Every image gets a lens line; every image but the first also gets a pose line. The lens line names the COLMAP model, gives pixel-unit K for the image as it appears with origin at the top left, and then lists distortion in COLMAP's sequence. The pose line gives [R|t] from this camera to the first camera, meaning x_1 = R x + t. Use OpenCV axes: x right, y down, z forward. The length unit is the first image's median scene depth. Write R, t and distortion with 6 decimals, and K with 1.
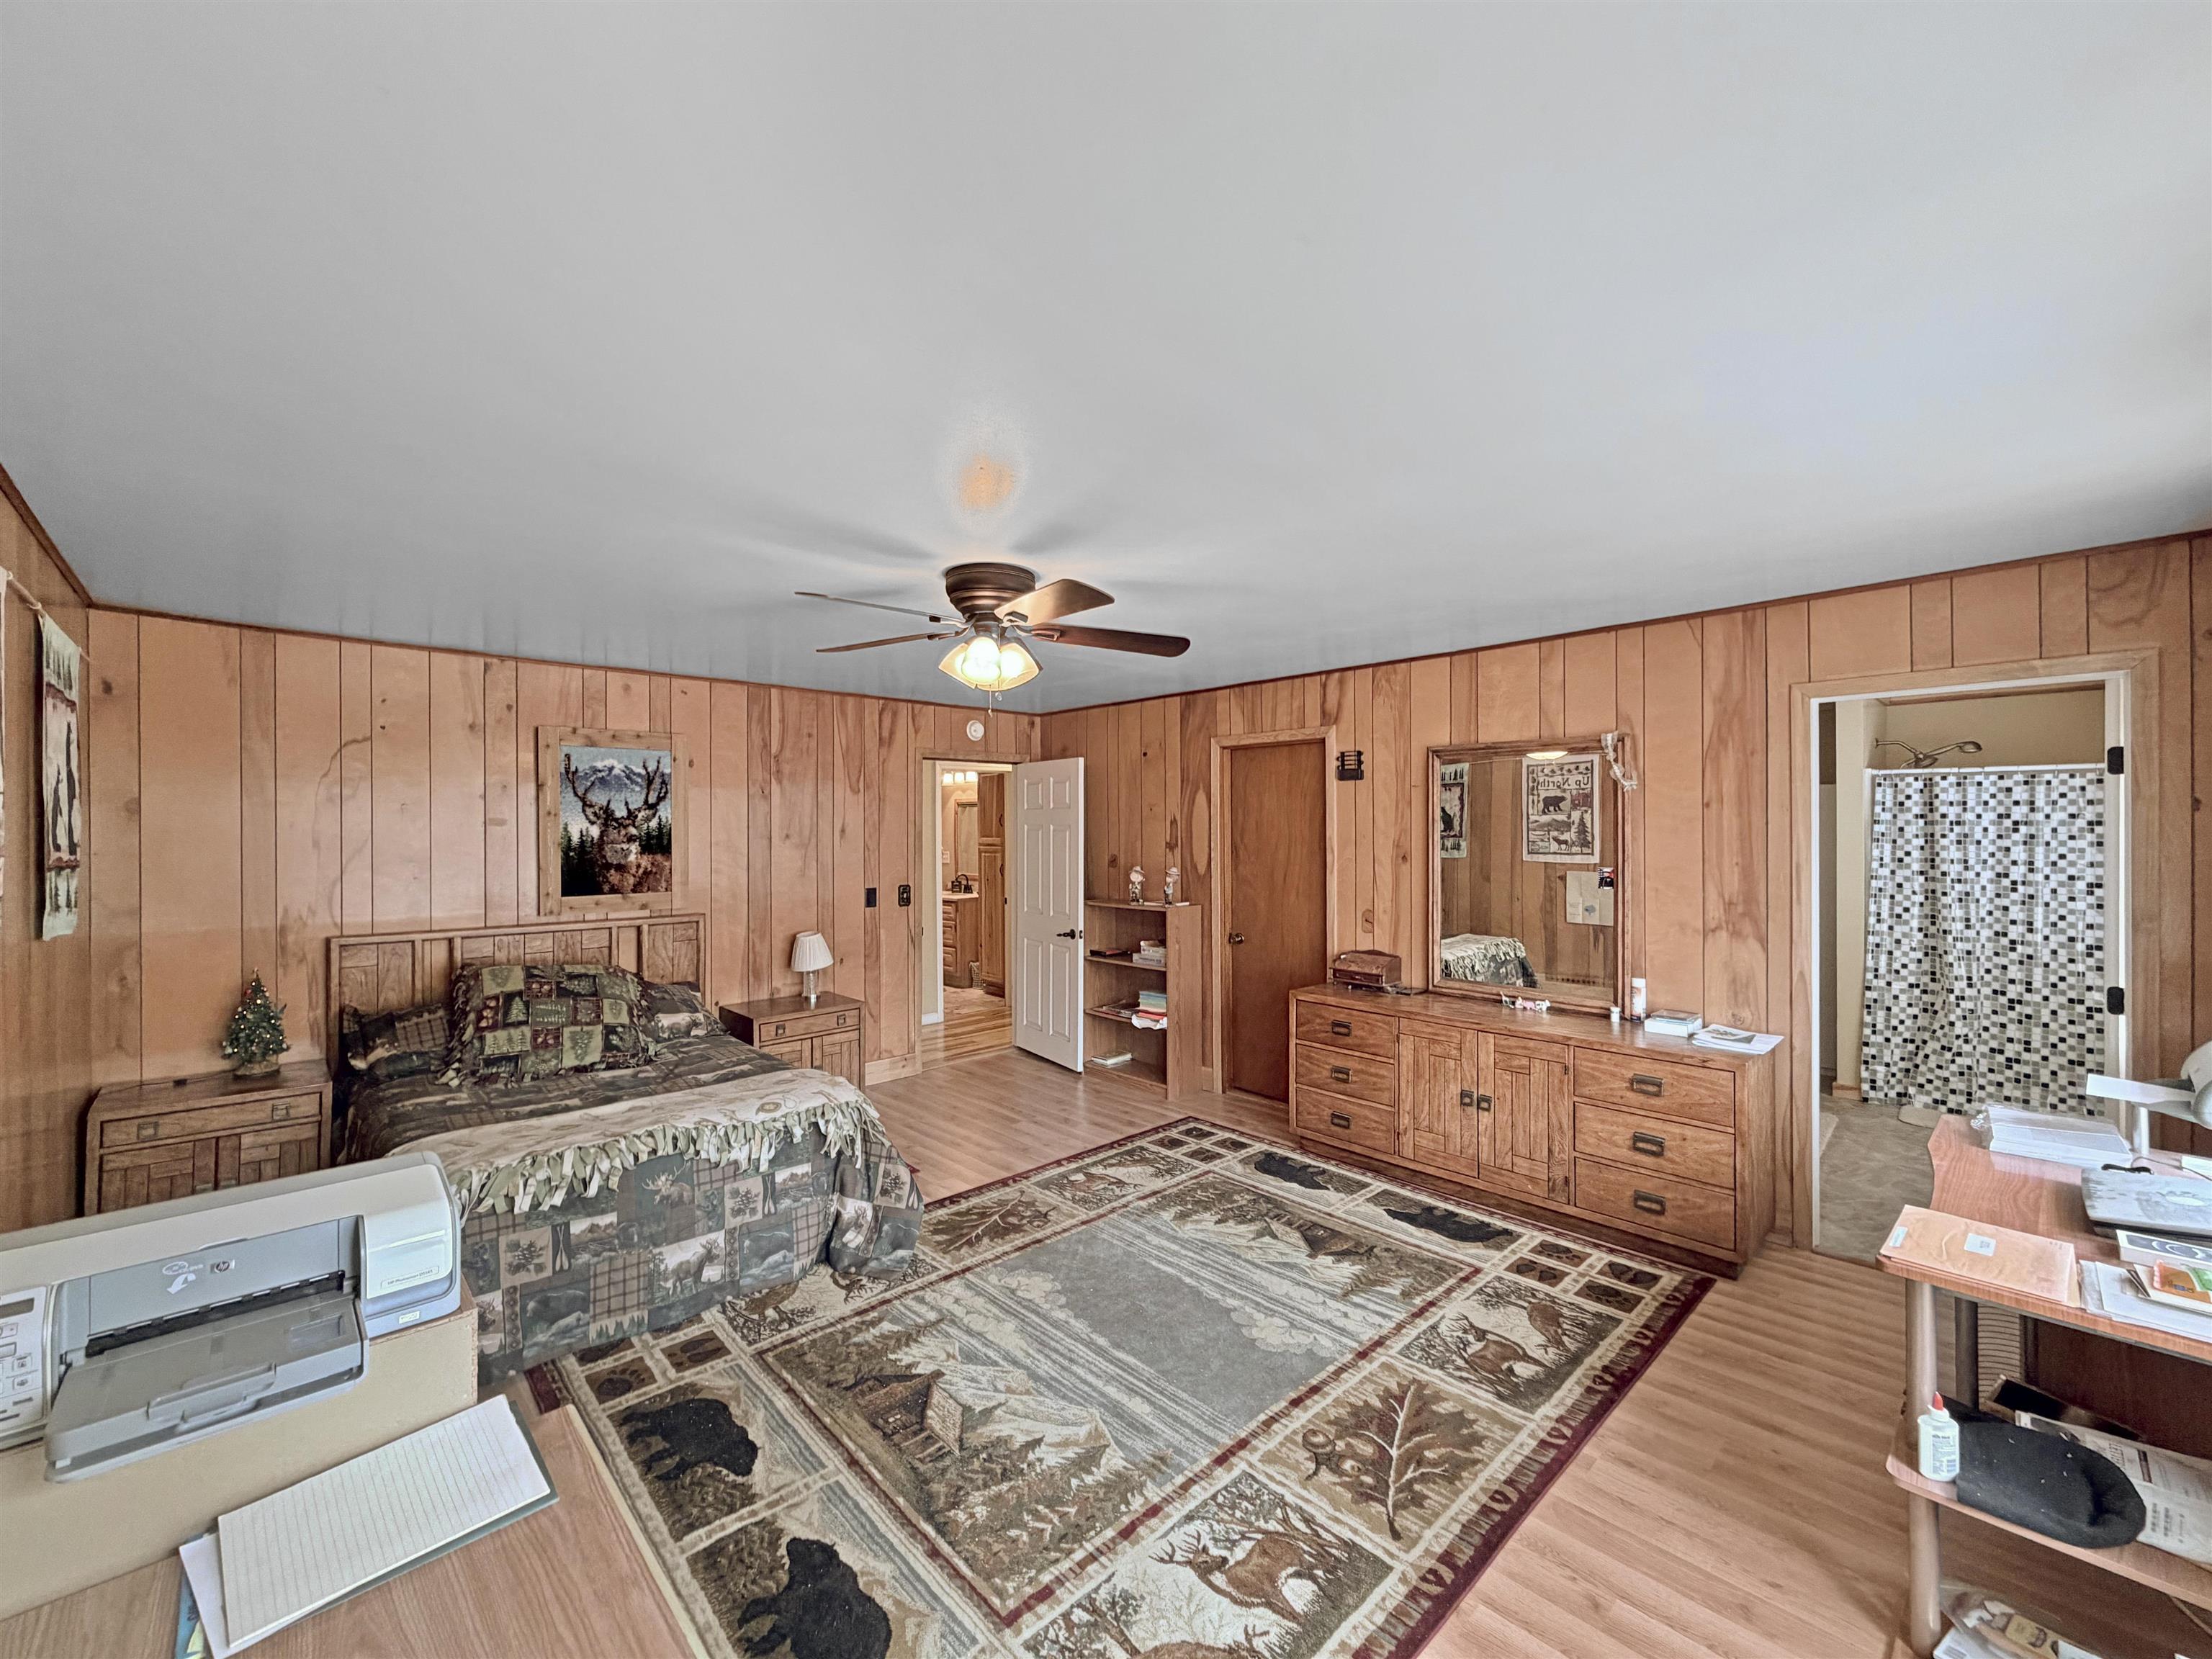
lens RADIAL K [[885.5, 0, 1106.0], [0, 885.5, 829.5], [0, 0, 1]] dist [-0.001425, 0.000304]
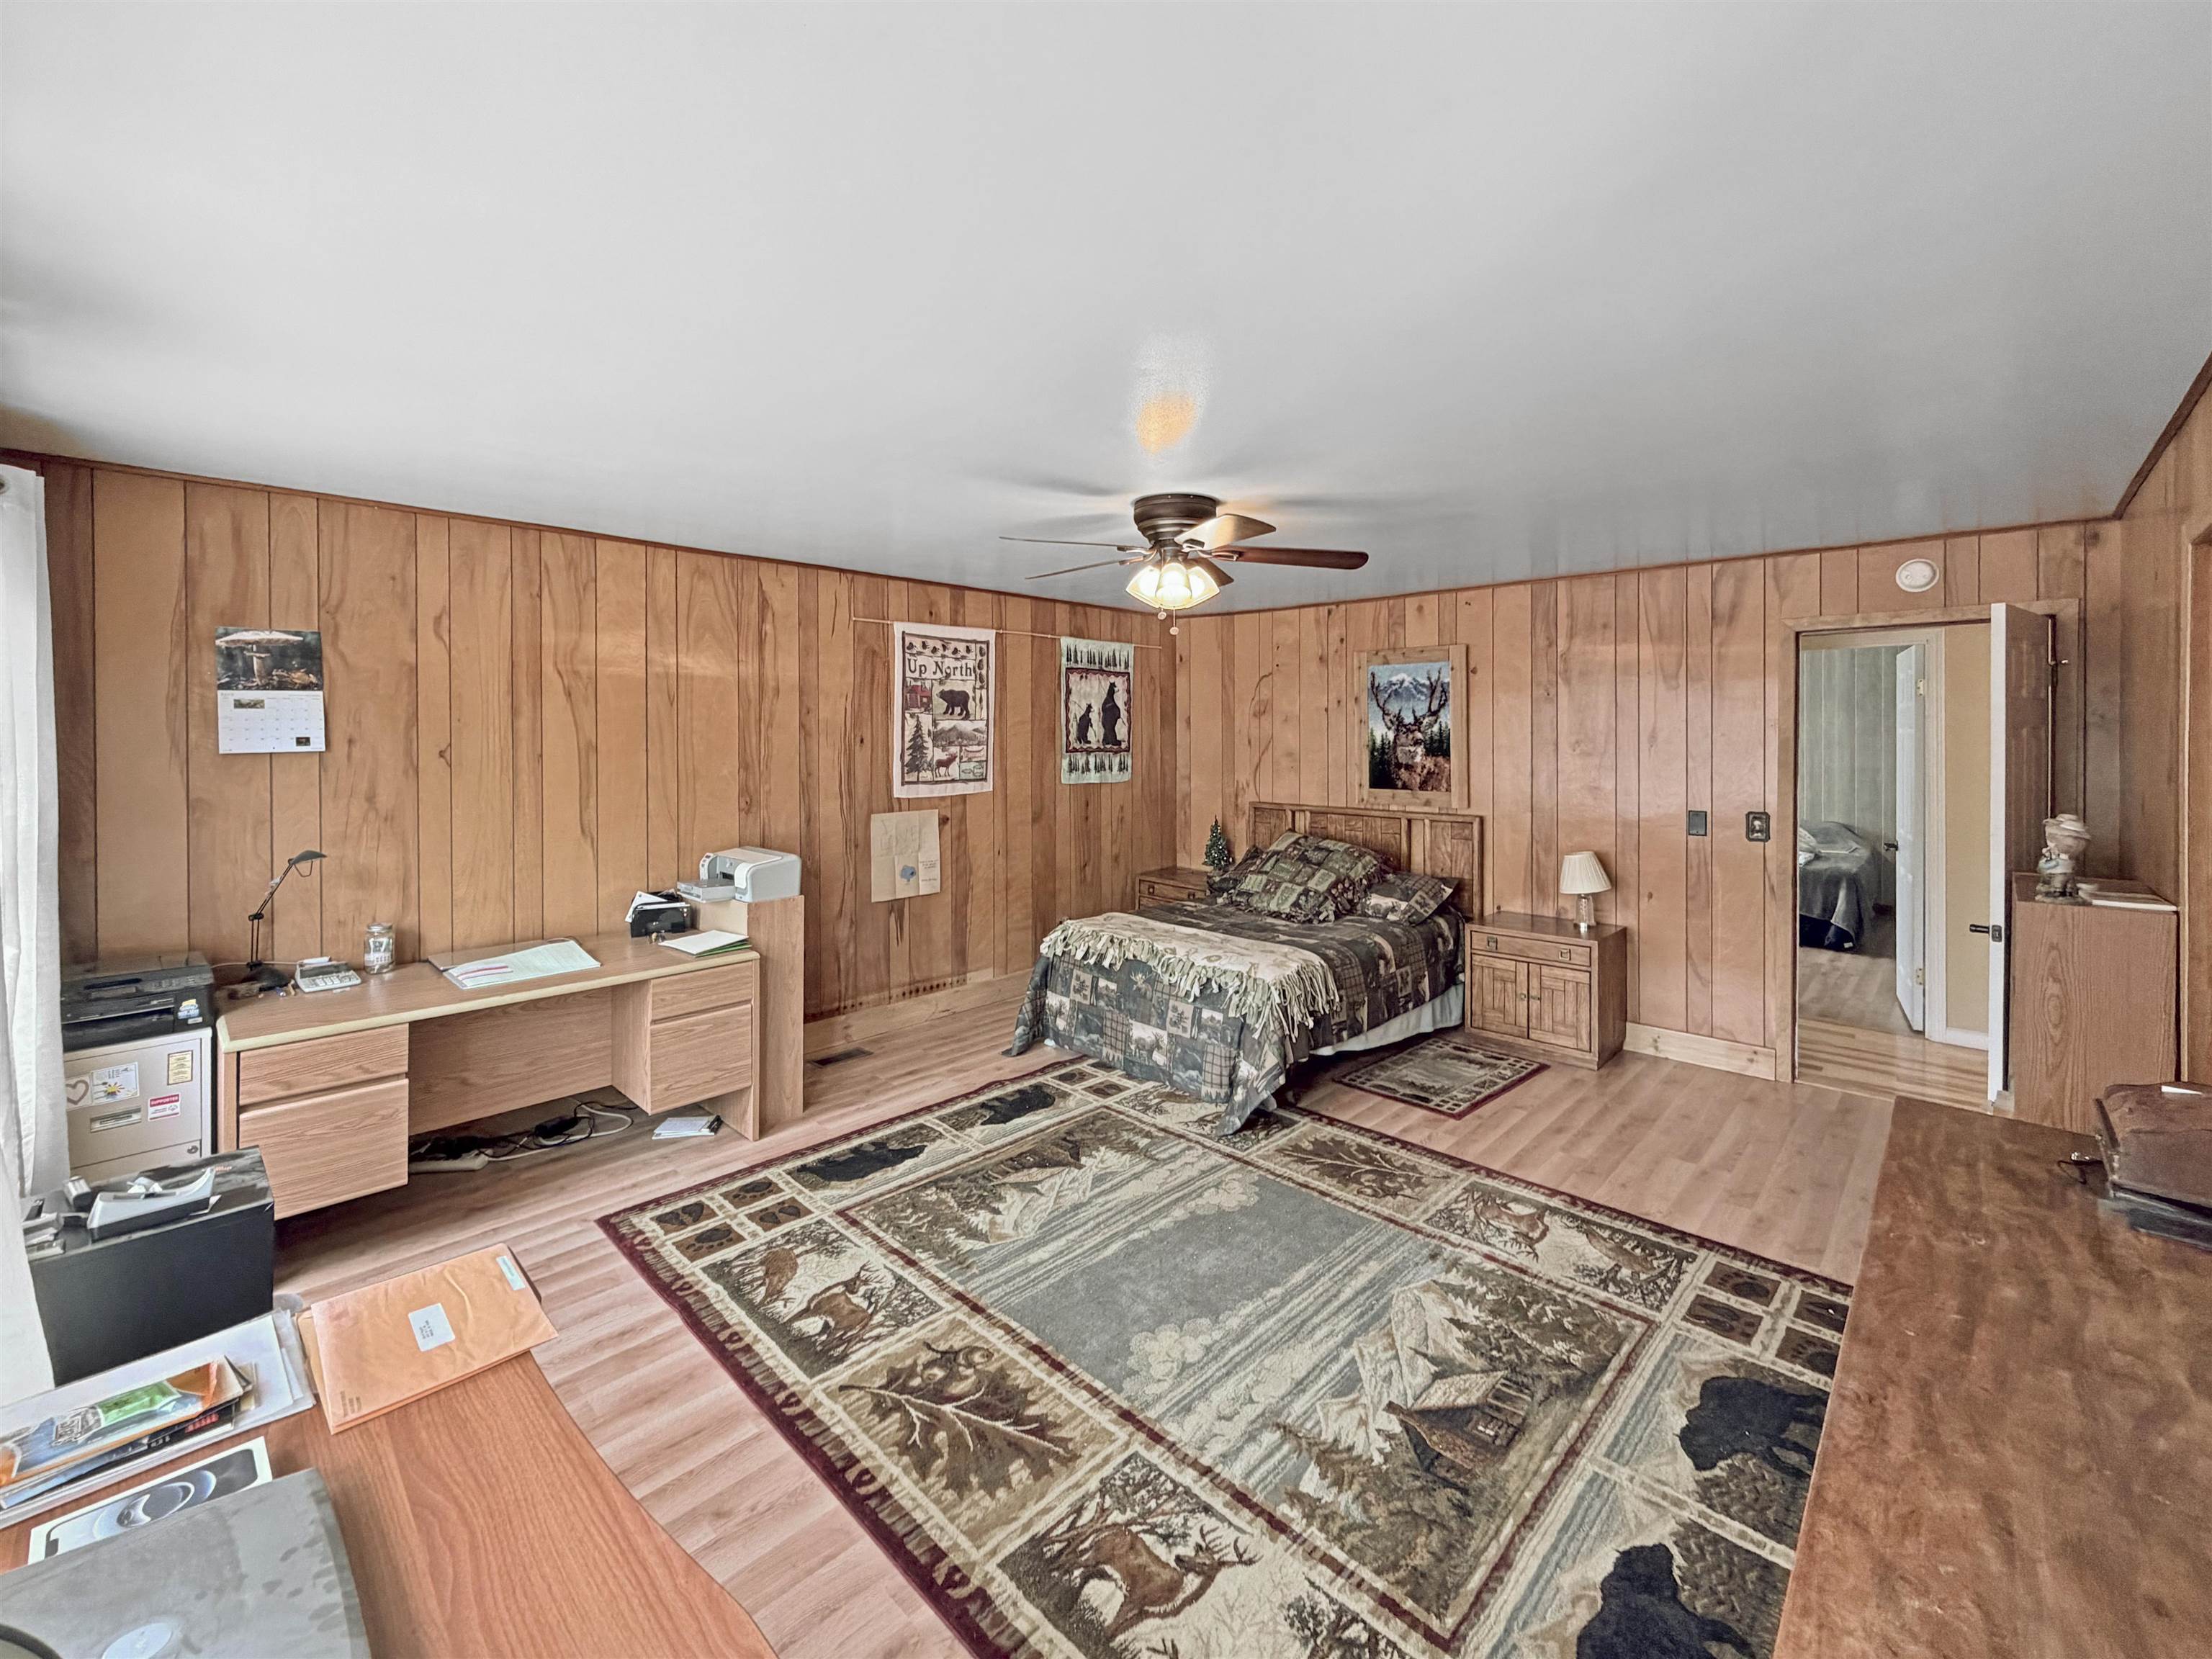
lens RADIAL K [[928.9, 0, 1104.4], [0, 928.9, 739.8], [0, 0, 1]] dist [-0.001422, 0.000072]
pose [[0.047805, 0.010817, -0.998798, 0.854284], [-0.000024, 0.999941, 0.010828, -0.007699], [0.998857, -0.000494, 0.047802, 0.732306]]
